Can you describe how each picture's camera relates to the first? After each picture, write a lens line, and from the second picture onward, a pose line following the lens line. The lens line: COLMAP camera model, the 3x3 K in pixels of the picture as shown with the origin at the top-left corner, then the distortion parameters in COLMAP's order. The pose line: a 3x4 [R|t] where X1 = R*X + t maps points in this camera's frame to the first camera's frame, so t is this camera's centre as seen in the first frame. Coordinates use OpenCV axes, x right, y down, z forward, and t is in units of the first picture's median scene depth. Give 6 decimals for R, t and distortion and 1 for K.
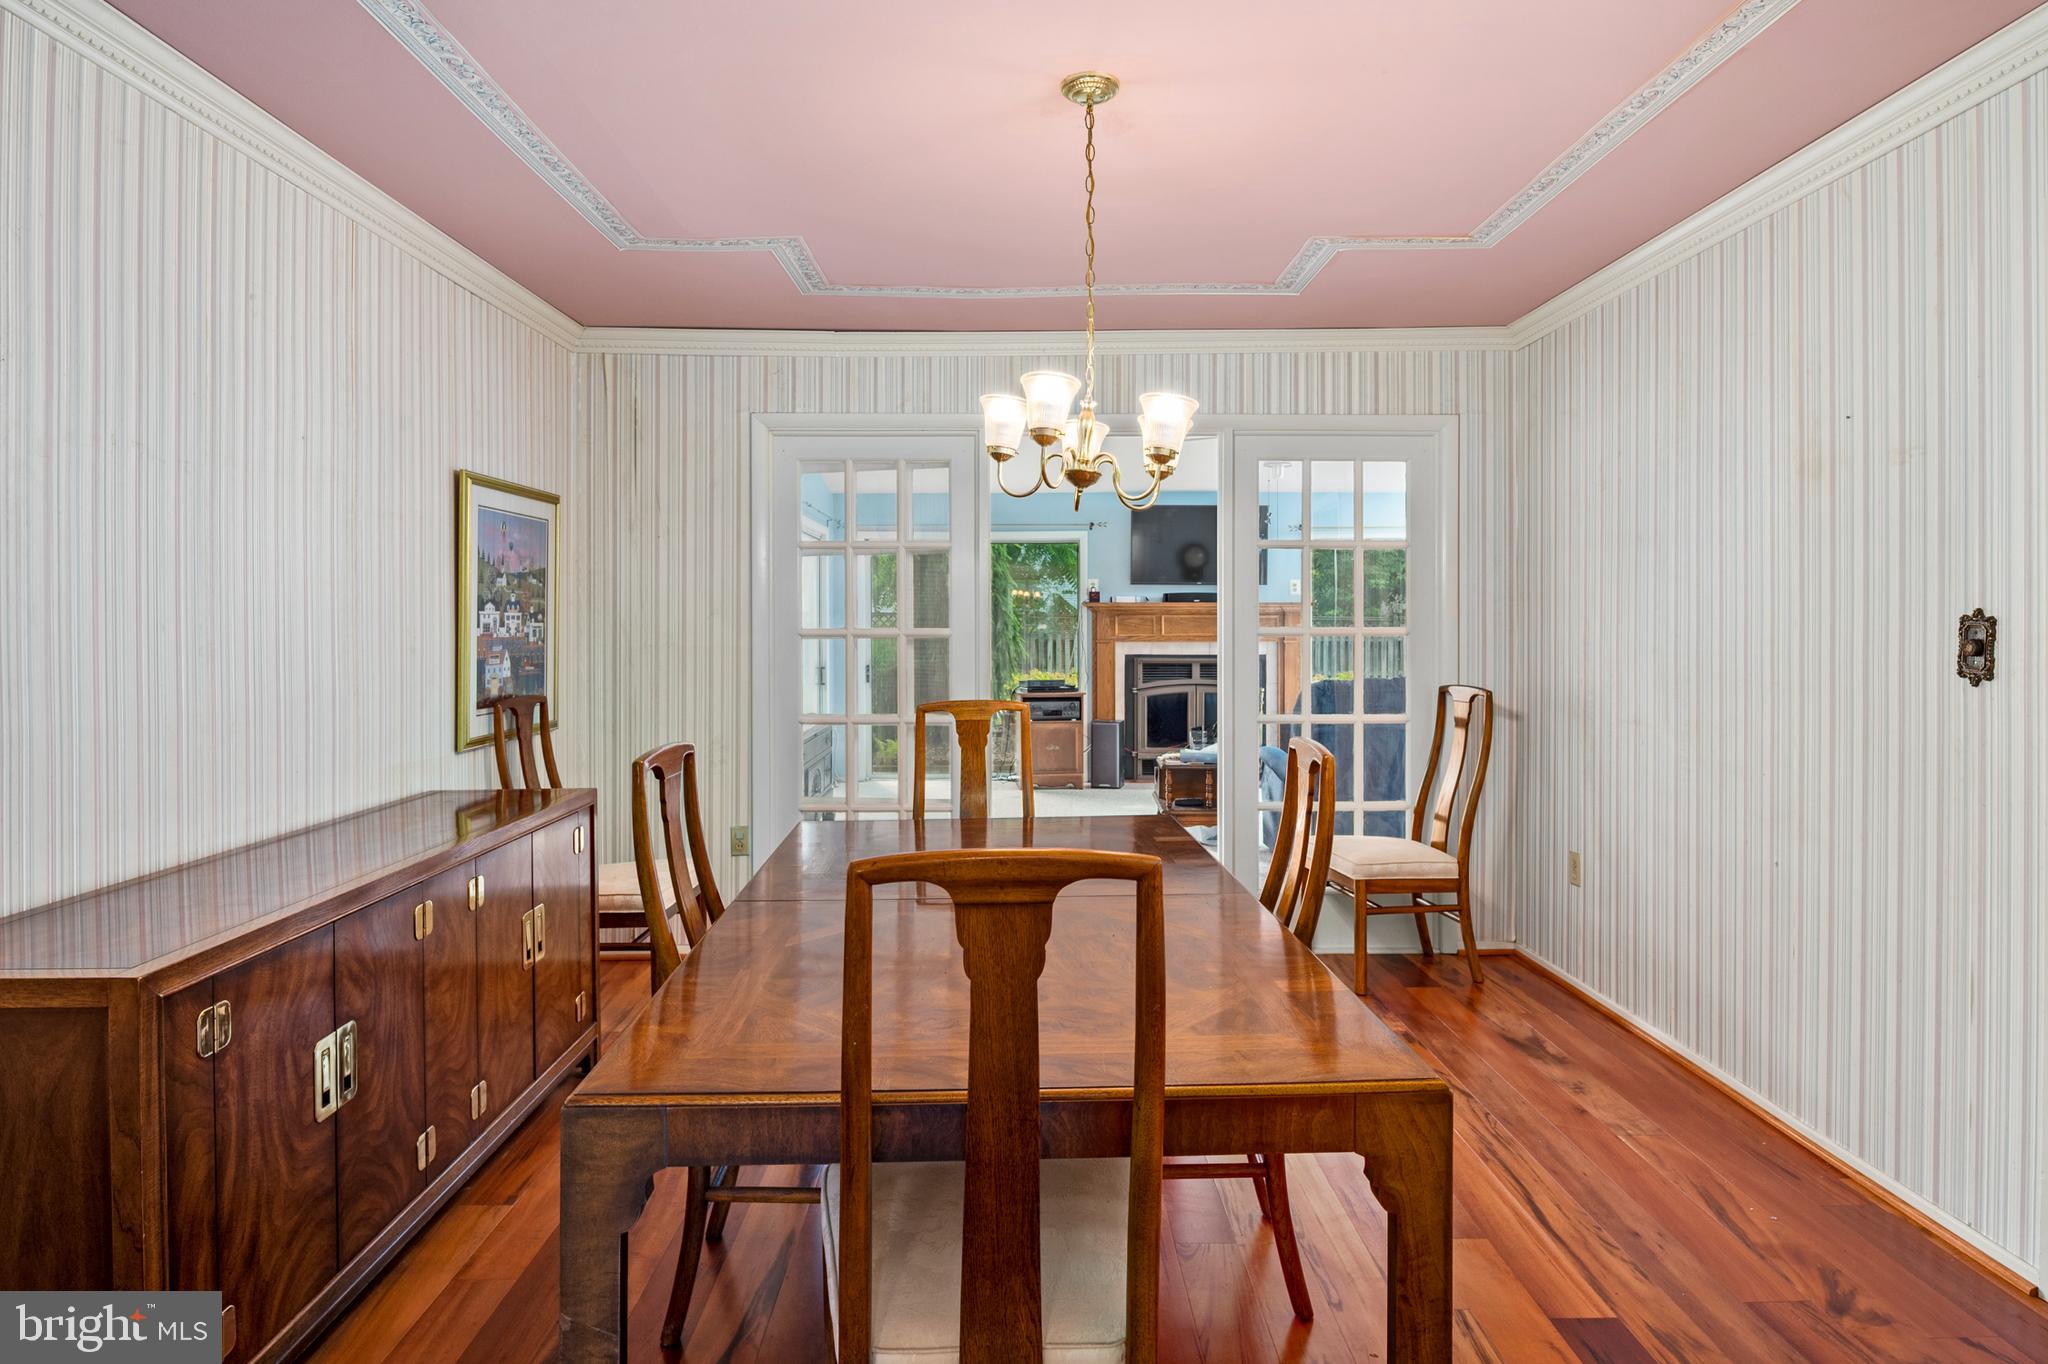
lens RADIAL K [[1110.4, 0, 1025.1], [0, 1110.4, 626.3], [0, 0, 1]] dist [-0.005012, -0.001995]
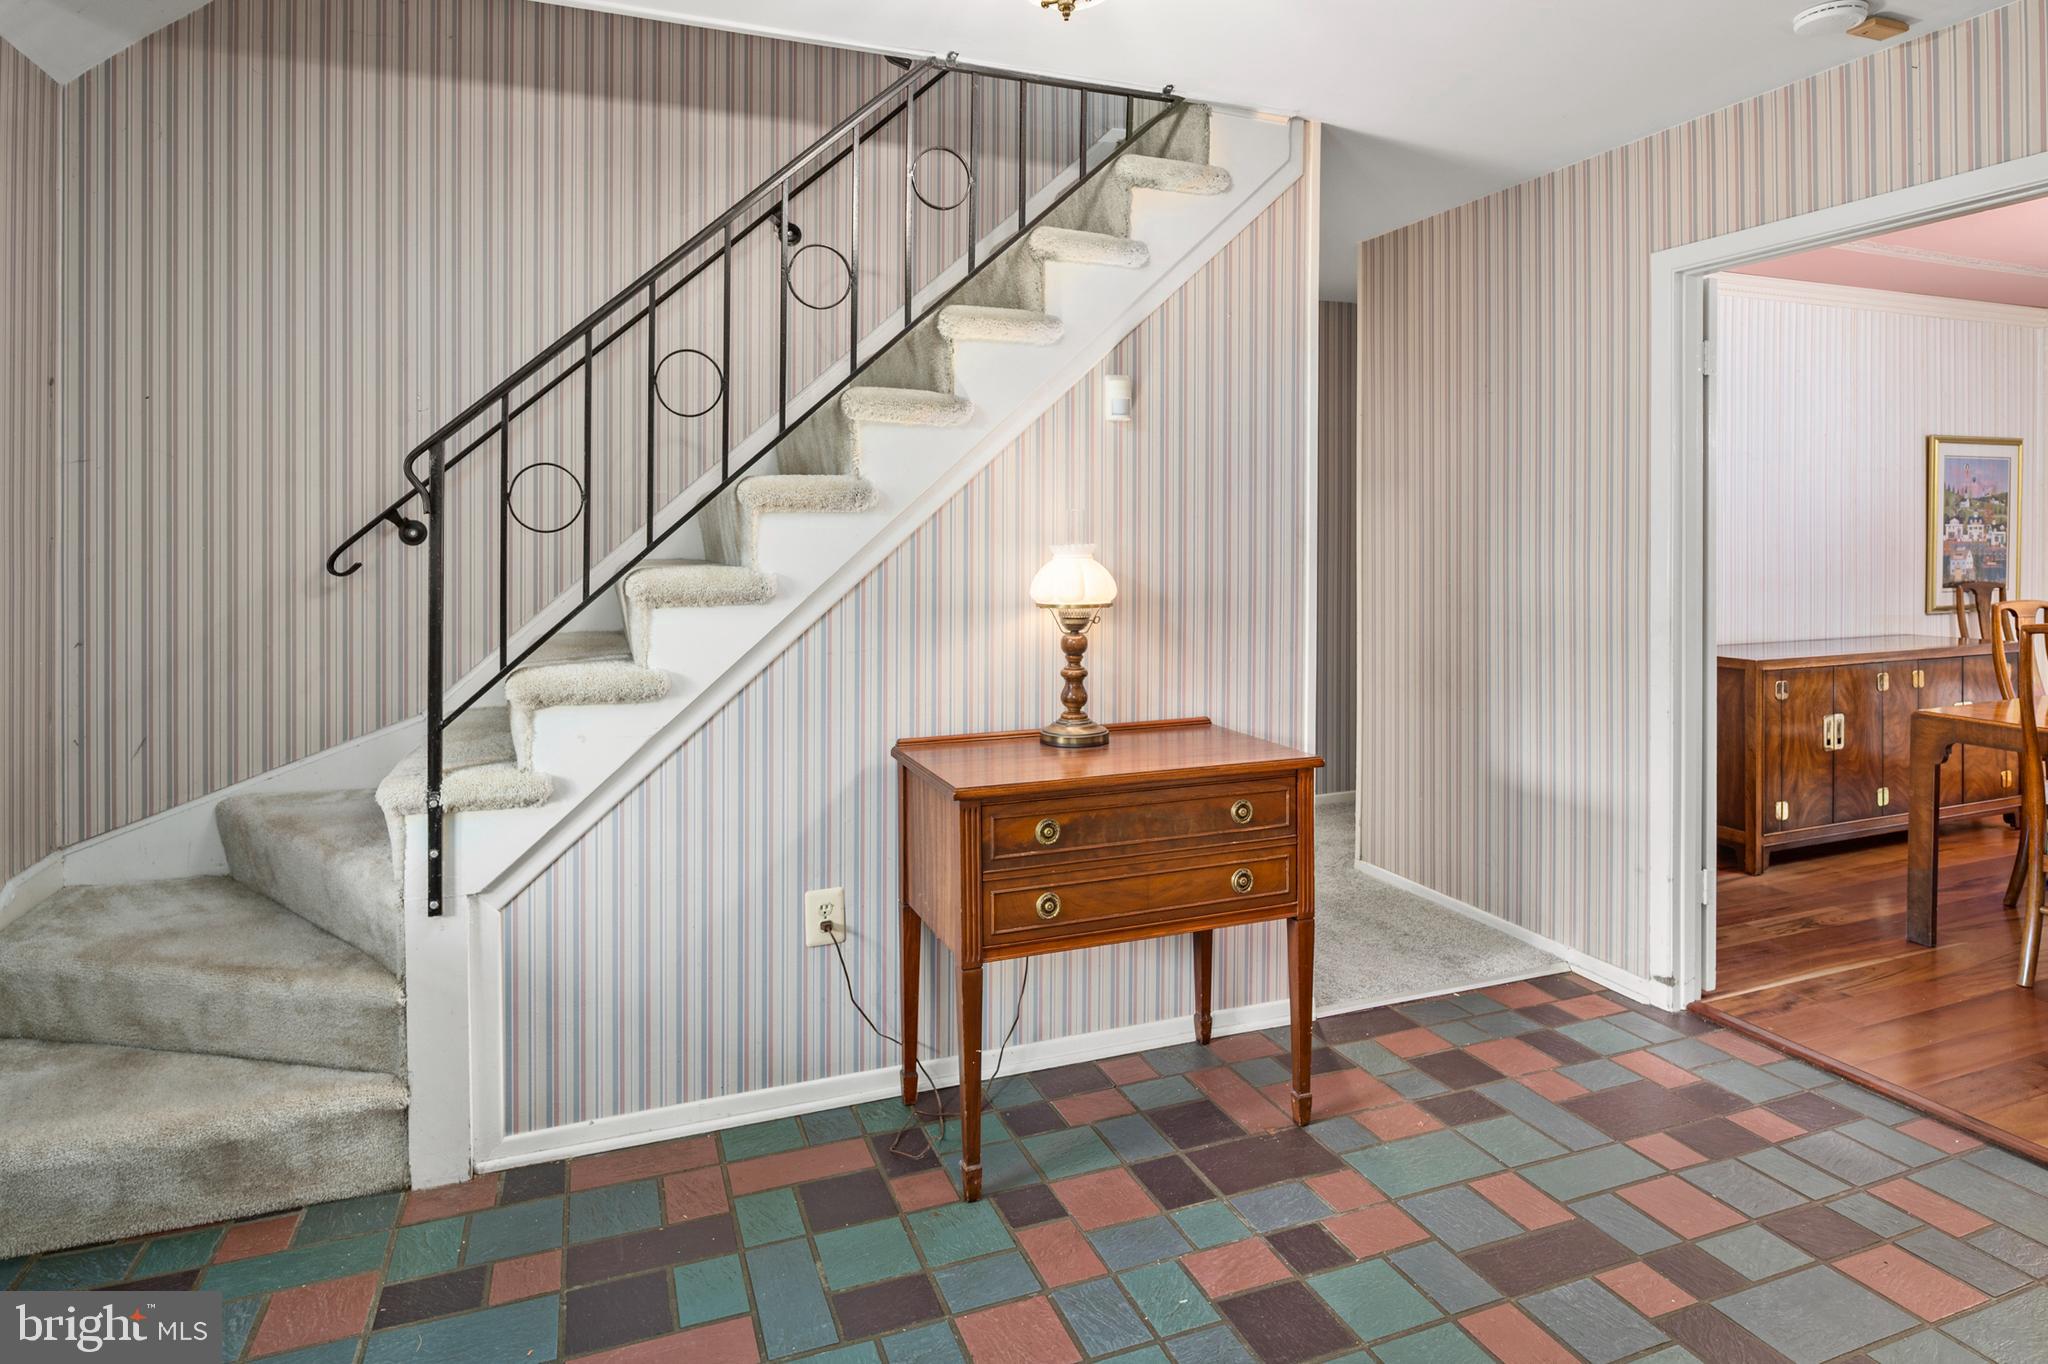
lens RADIAL K [[1110.4, 0, 1033.0], [0, 1110.4, 536.7], [0, 0, 1]] dist [-0.005012, -0.001995]
pose [[0.348481, 0.002428, -0.937313, 0.498224], [-0.002056, 0.999996, 0.001825, 0.003247], [0.937314, 0.001291, 0.348485, -0.710916]]
